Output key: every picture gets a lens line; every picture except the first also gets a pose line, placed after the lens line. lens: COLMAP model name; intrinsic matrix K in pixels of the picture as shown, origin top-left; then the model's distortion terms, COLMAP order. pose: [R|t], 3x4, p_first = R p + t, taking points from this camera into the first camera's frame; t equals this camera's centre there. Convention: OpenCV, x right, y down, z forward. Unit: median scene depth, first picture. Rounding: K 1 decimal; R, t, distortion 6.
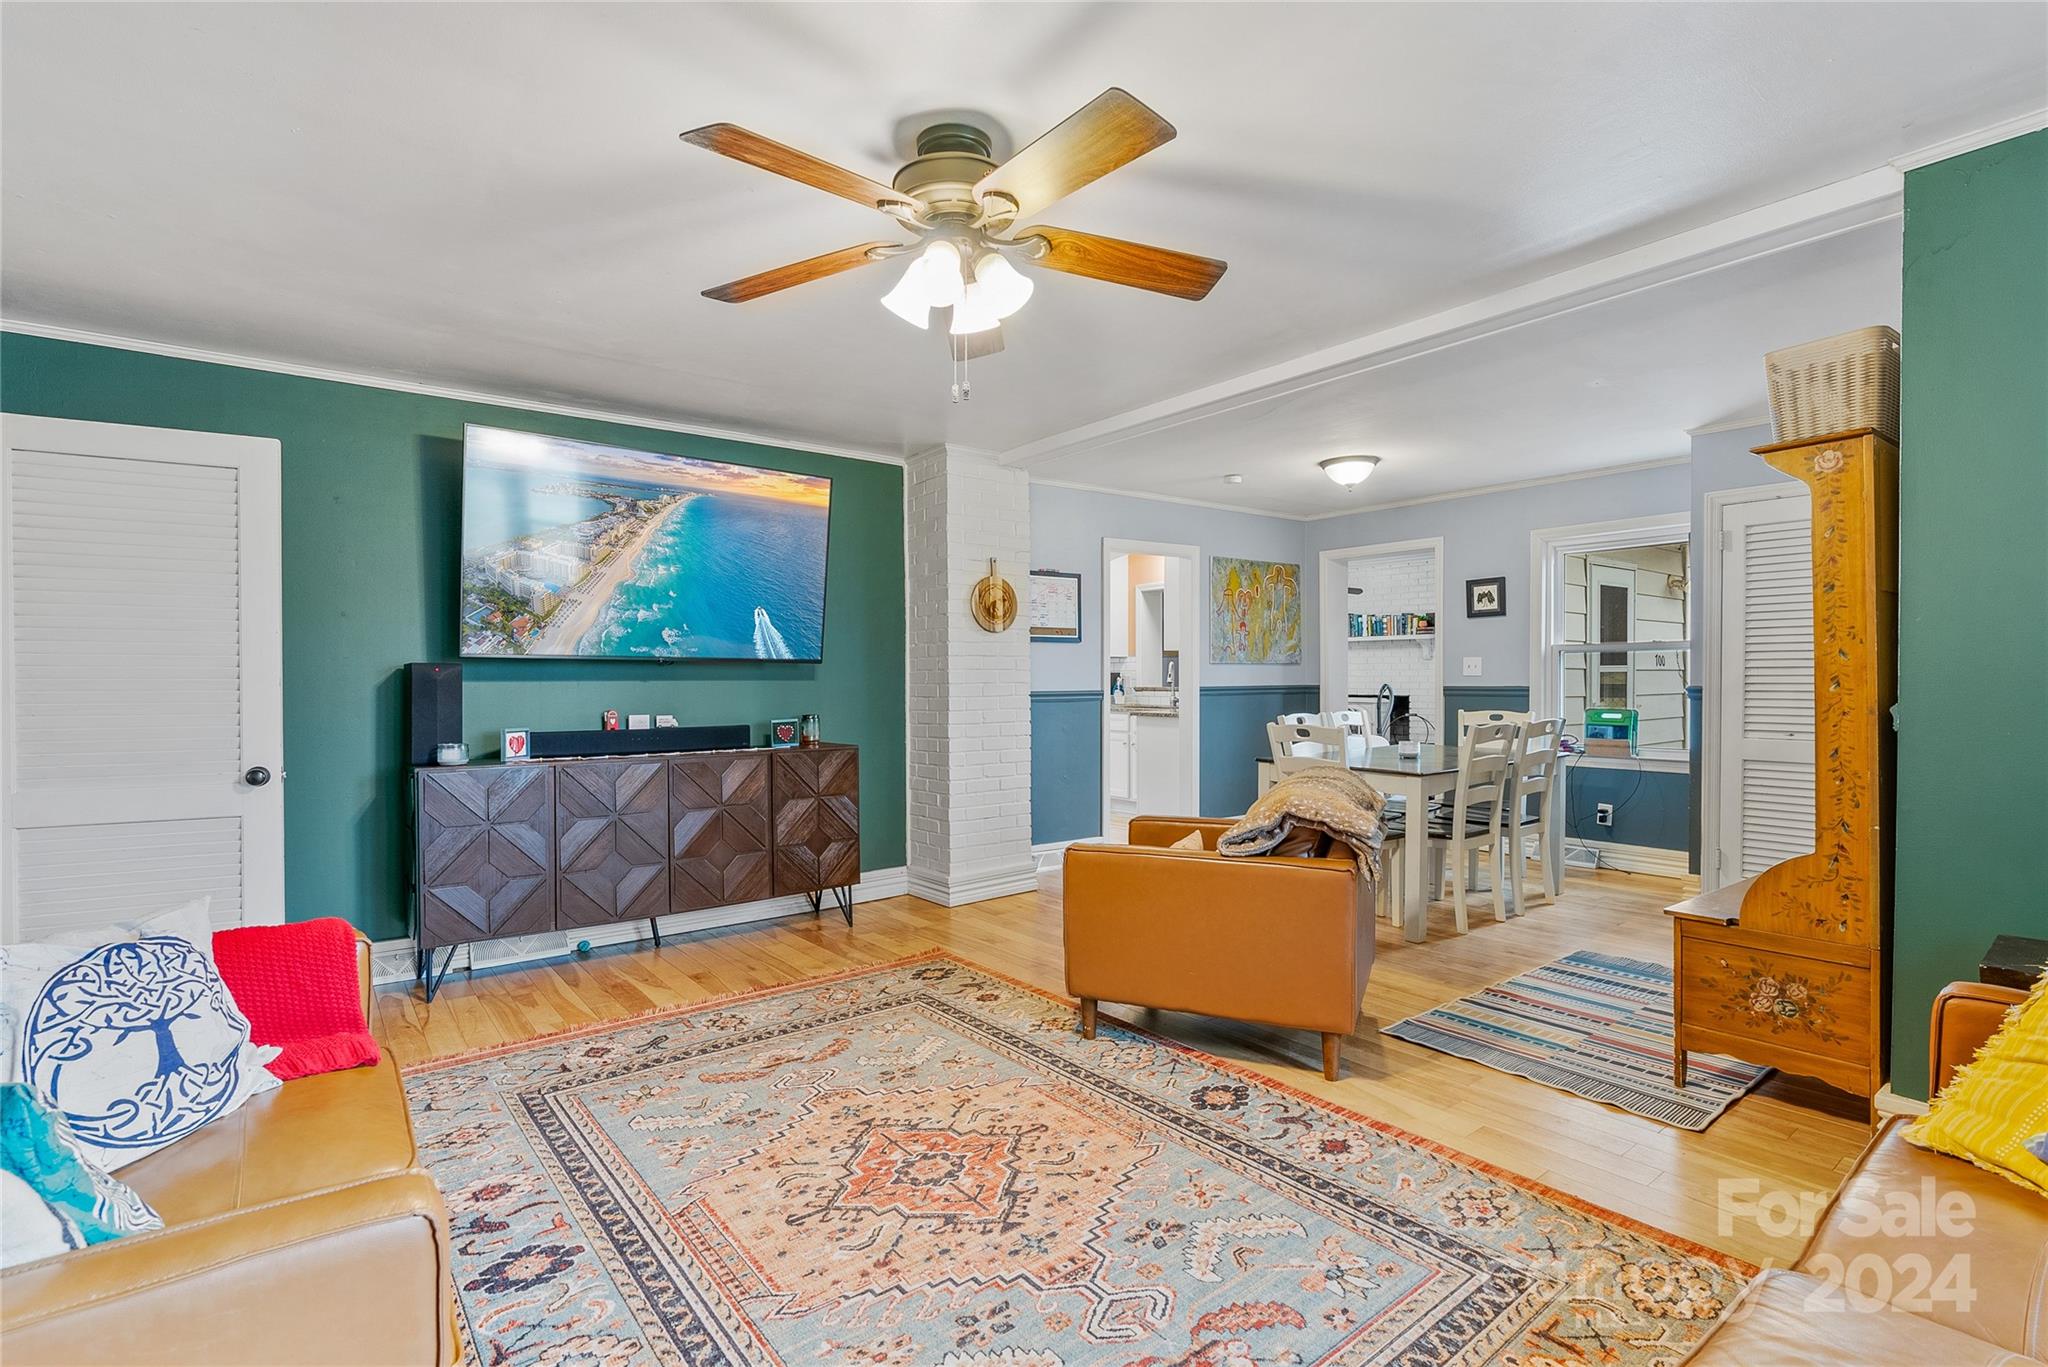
lens RADIAL K [[942.8, 0, 1032.4], [0, 942.8, 702.7], [0, 0, 1]] dist [-0.013112, 0.005763]
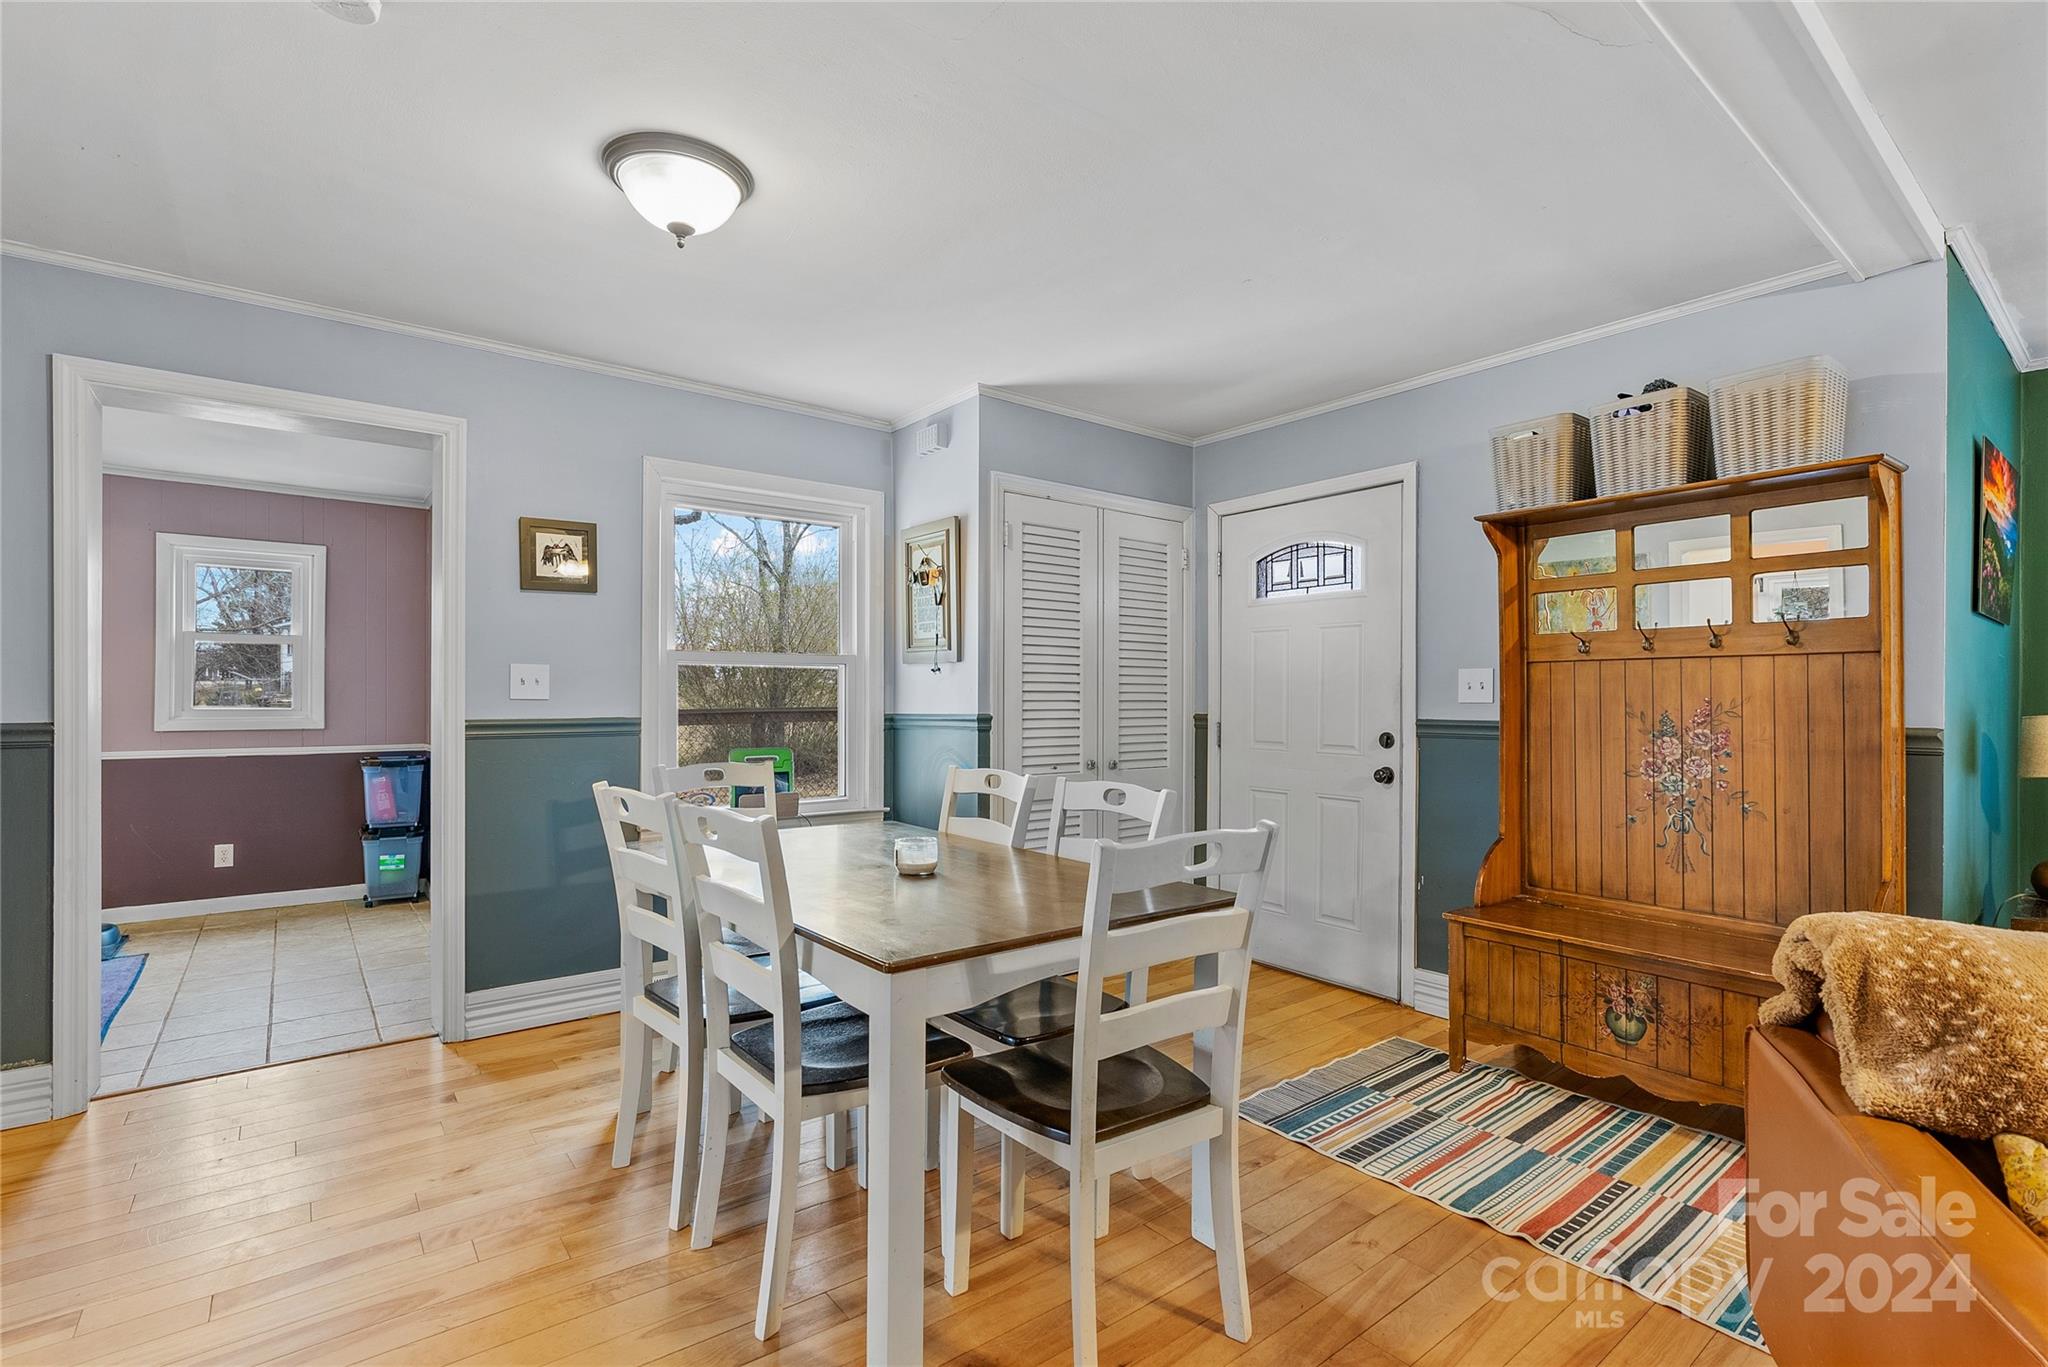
lens RADIAL K [[942.8, 0, 1015.8], [0, 942.8, 703.1], [0, 0, 1]] dist [-0.013112, 0.005763]
pose [[0.010817, 0.002913, 0.999937, -0.098464], [0.024911, 0.999685, -0.003182, -0.031297], [-0.999631, 0.024944, 0.010741, 1.253064]]
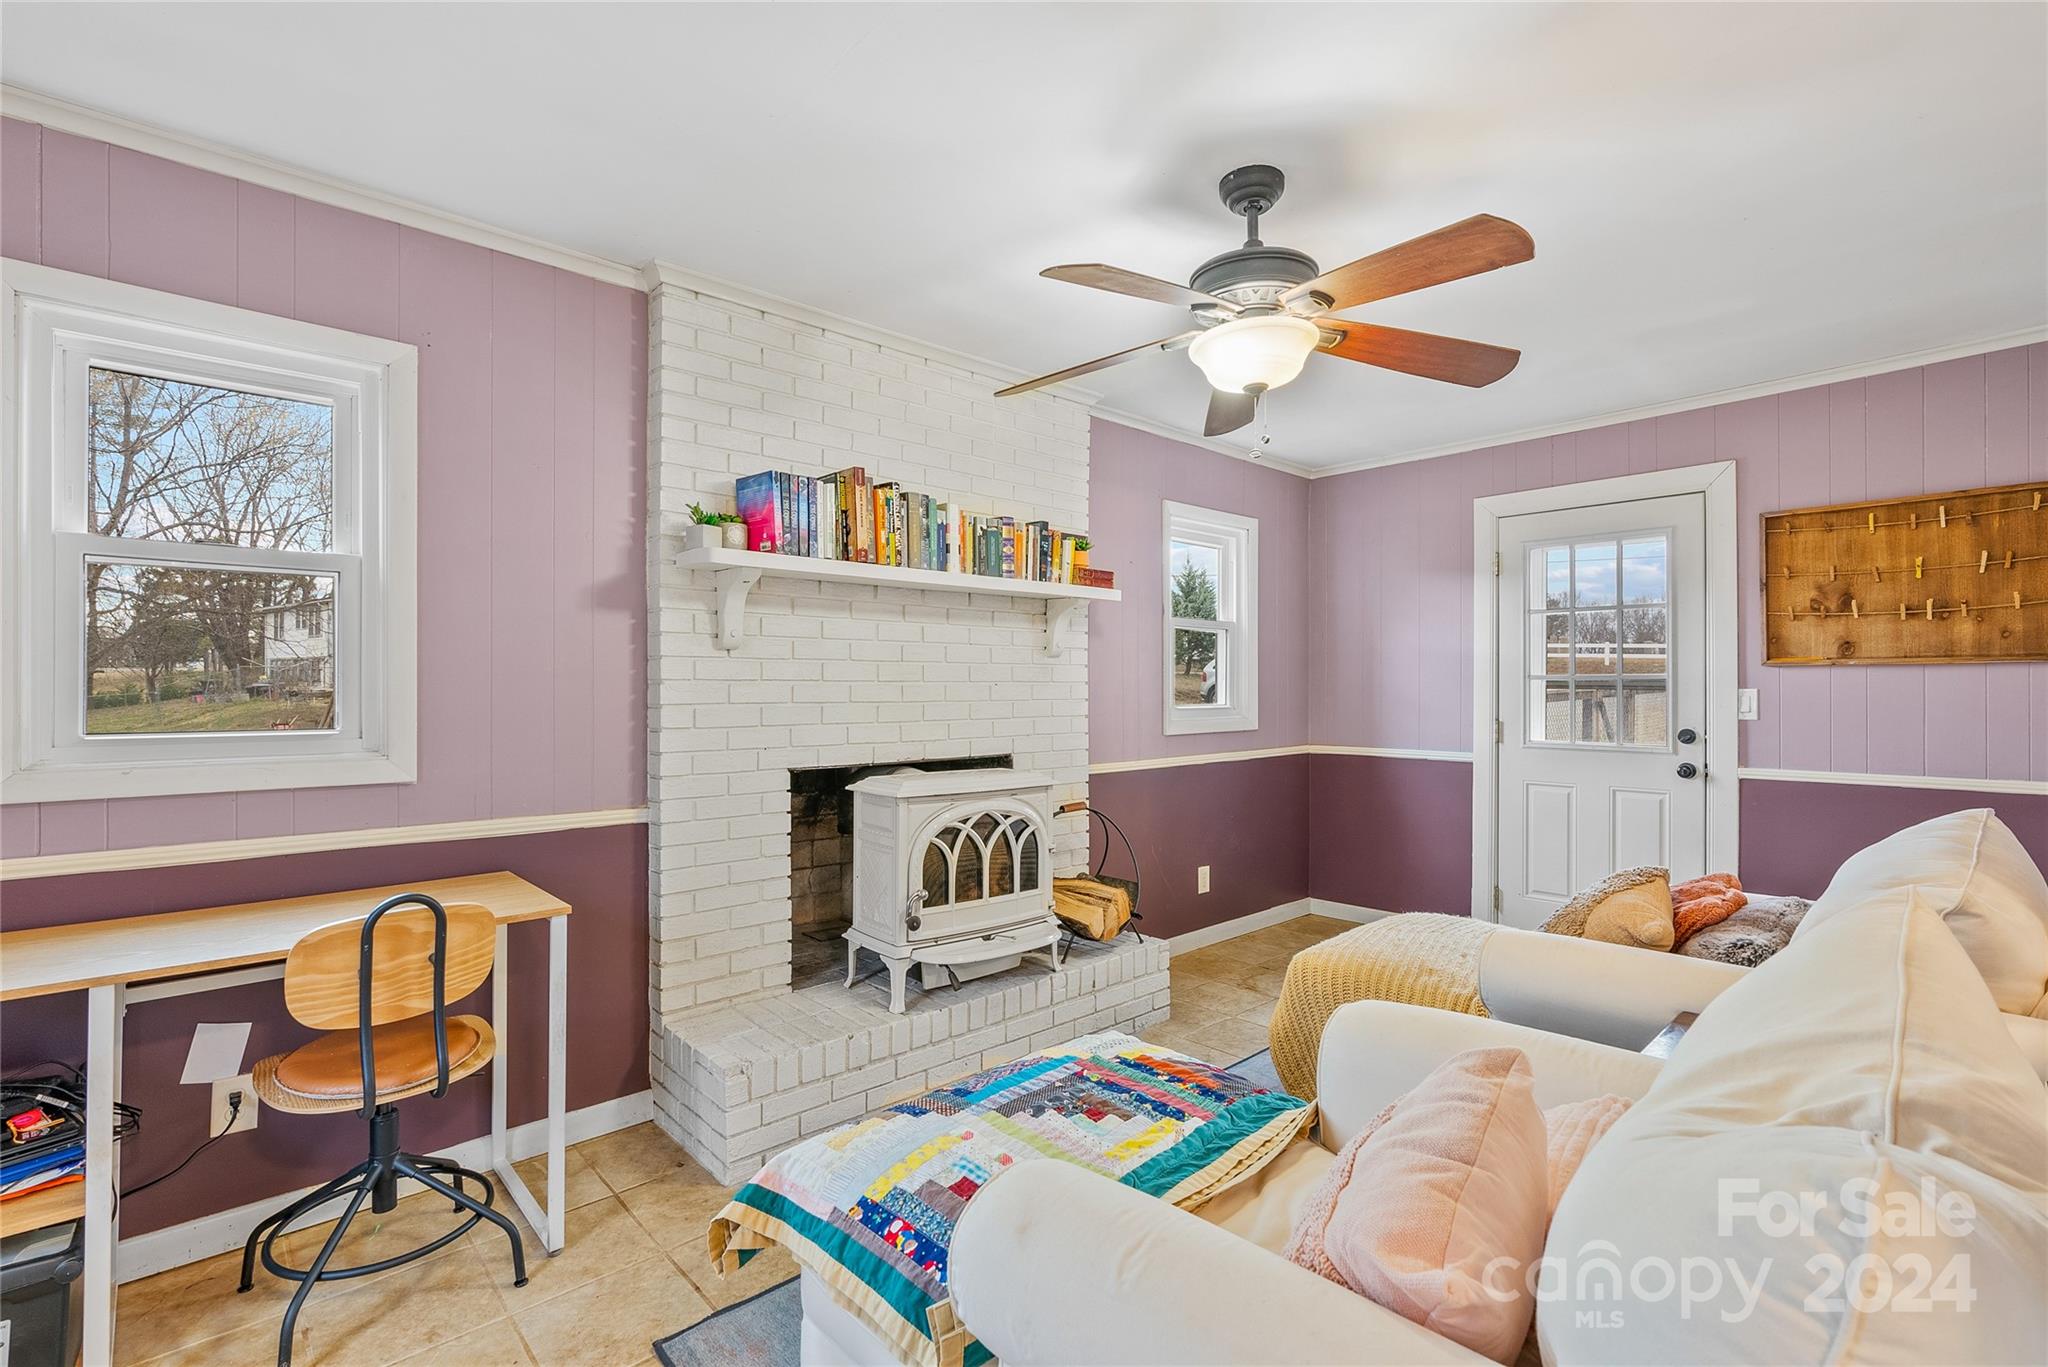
lens RADIAL K [[942.8, 0, 1021.1], [0, 942.8, 678.1], [0, 0, 1]] dist [-0.013112, 0.005763]
pose [[-0.081667, 0.013039, 0.996574, 0.119159], [0.028092, 0.999547, -0.010776, -0.089690], [-0.996264, 0.027116, -0.081996, 2.827917]]
